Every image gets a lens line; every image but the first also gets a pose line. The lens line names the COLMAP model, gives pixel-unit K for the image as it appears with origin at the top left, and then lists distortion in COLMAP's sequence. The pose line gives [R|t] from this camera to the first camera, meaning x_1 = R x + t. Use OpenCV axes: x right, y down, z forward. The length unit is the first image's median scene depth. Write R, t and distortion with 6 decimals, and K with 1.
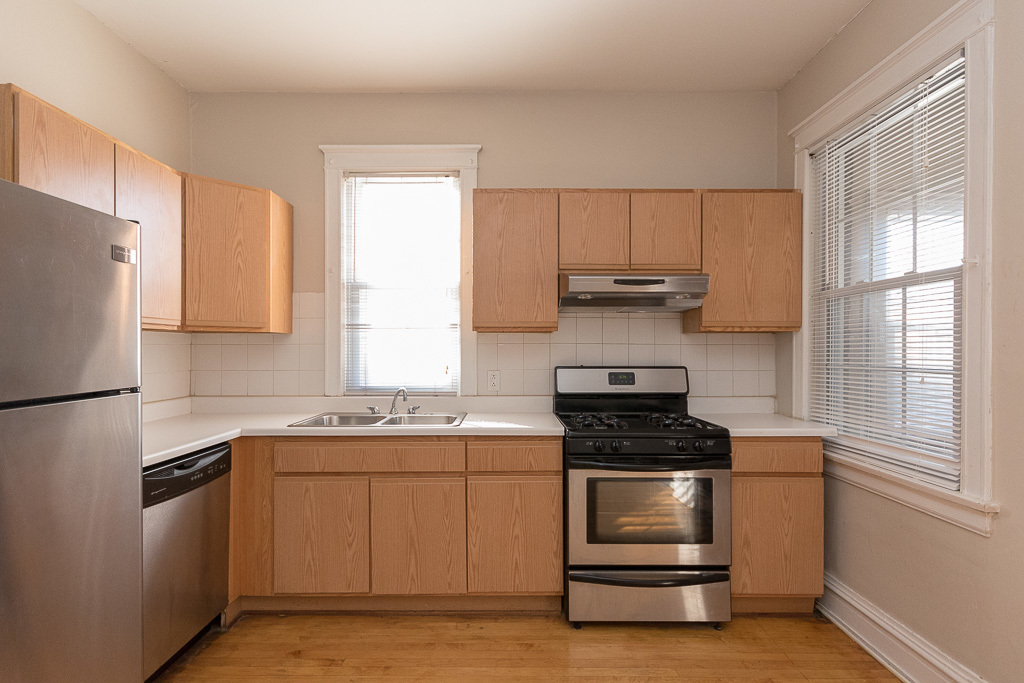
lens RADIAL K [[492.7, 0, 501.9], [0, 492.7, 354.1], [0, 0, 1]] dist [0.007292, -0.002615]
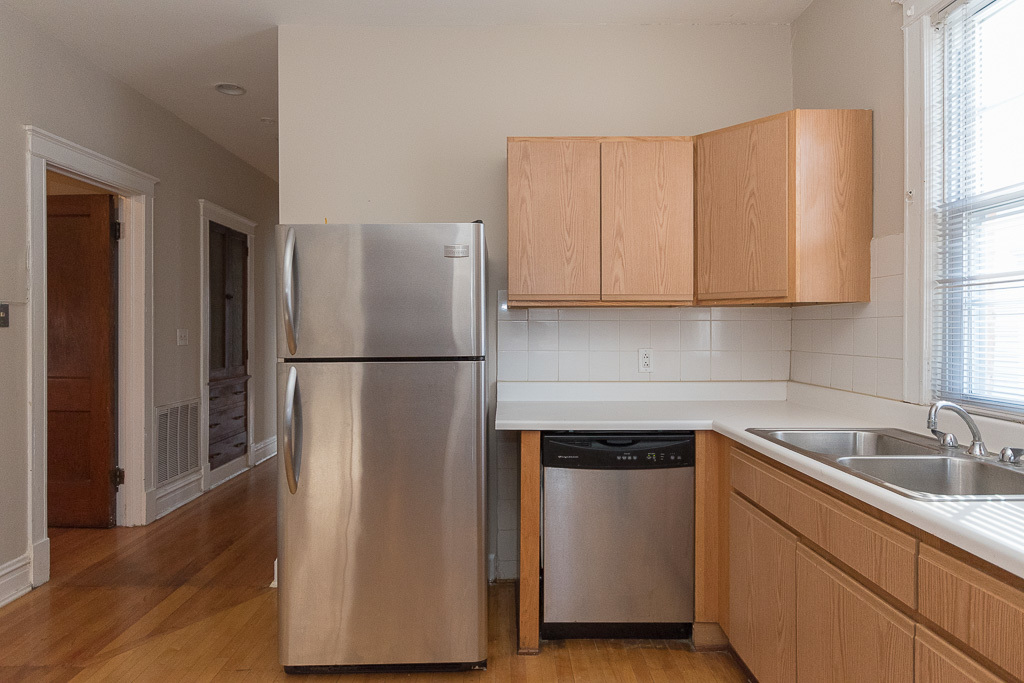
lens RADIAL K [[556.4, 0, 525.9], [0, 556.4, 330.6], [0, 0, 1]] dist [0.006513, -0.002529]
pose [[0.043986, 0.004028, -0.999024, 0.376925], [-0.007189, 0.999967, 0.003715, -0.002191], [0.999006, 0.007019, 0.044013, 0.618321]]
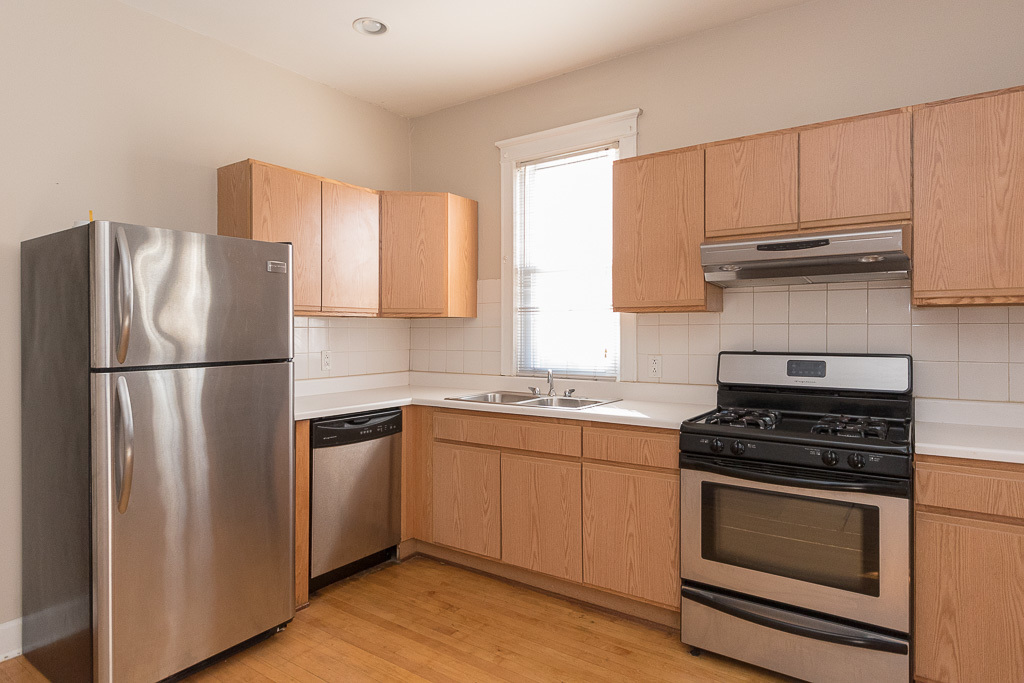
lens RADIAL K [[556.4, 0, 511.1], [0, 556.4, 335.7], [0, 0, 1]] dist [0.006513, -0.002529]
pose [[0.831622, 0.001918, -0.555339, 0.404128], [-0.003145, 0.999994, -0.001255, 0.000524], [0.555334, 0.002790, 0.831623, 0.009703]]
